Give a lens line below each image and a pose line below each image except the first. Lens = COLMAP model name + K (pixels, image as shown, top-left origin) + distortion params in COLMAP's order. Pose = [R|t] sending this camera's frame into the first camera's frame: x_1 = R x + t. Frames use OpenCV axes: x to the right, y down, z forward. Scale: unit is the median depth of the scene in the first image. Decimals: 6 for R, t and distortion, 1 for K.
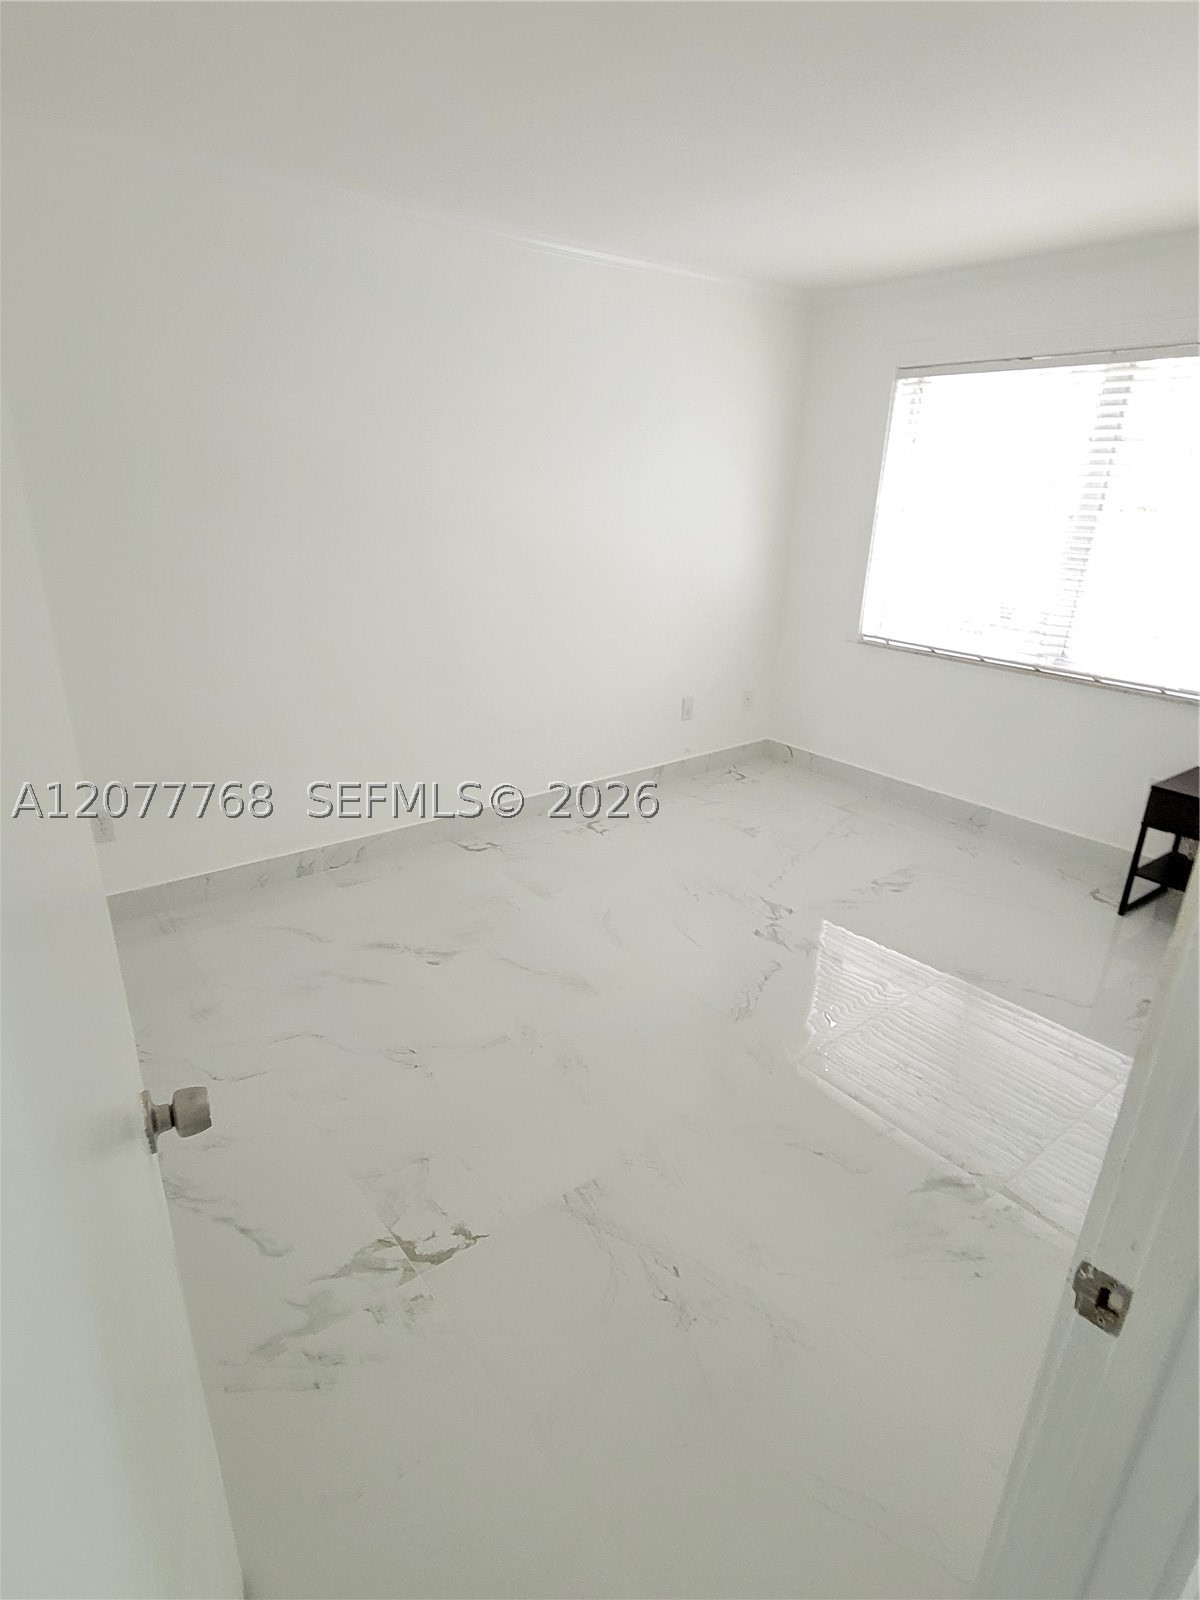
lens RADIAL K [[861.1, 0, 585.1], [0, 861.1, 806.5], [0, 0, 1]] dist [0.006488, -0.000724]
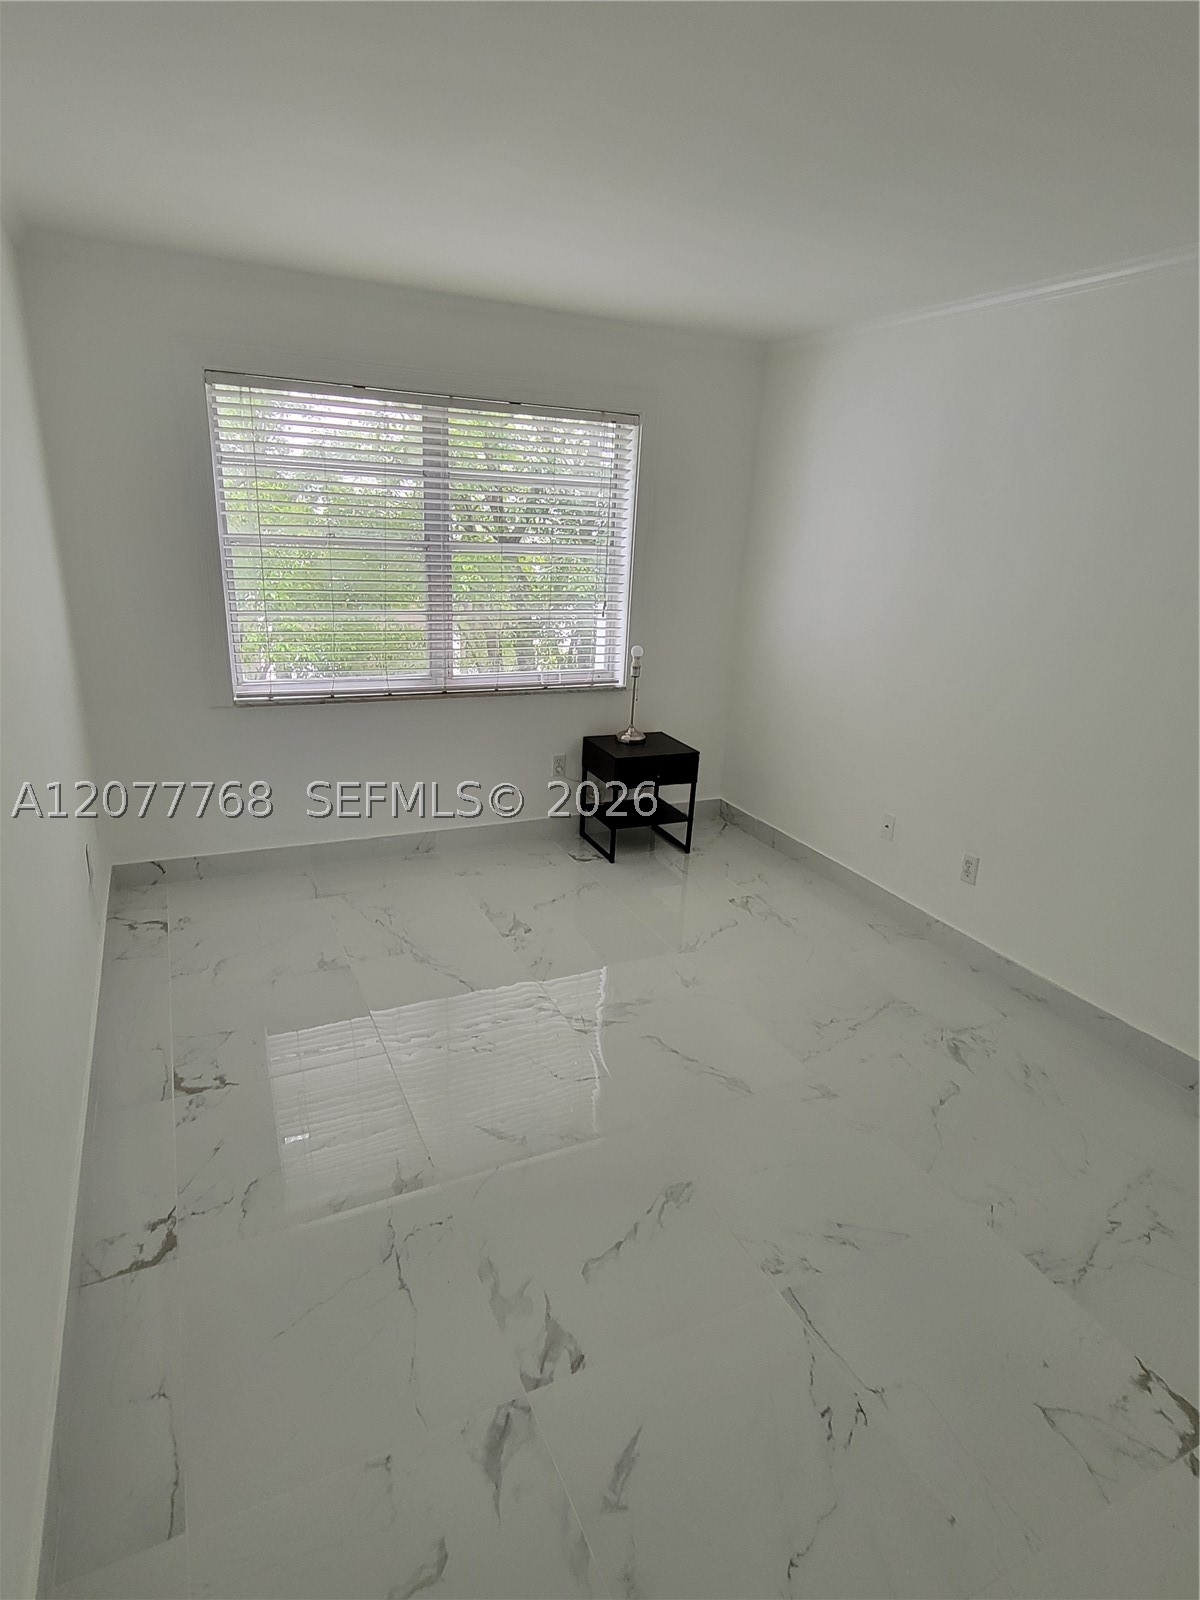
lens RADIAL K [[861.1, 0, 586.9], [0, 861.1, 813.4], [0, 0, 1]] dist [0.006488, -0.000724]
pose [[0.226560, -0.334817, 0.914641, -0.443064], [0.309921, 0.915033, 0.258192, -0.237335], [-0.923374, 0.224971, 0.311077, 0.537300]]
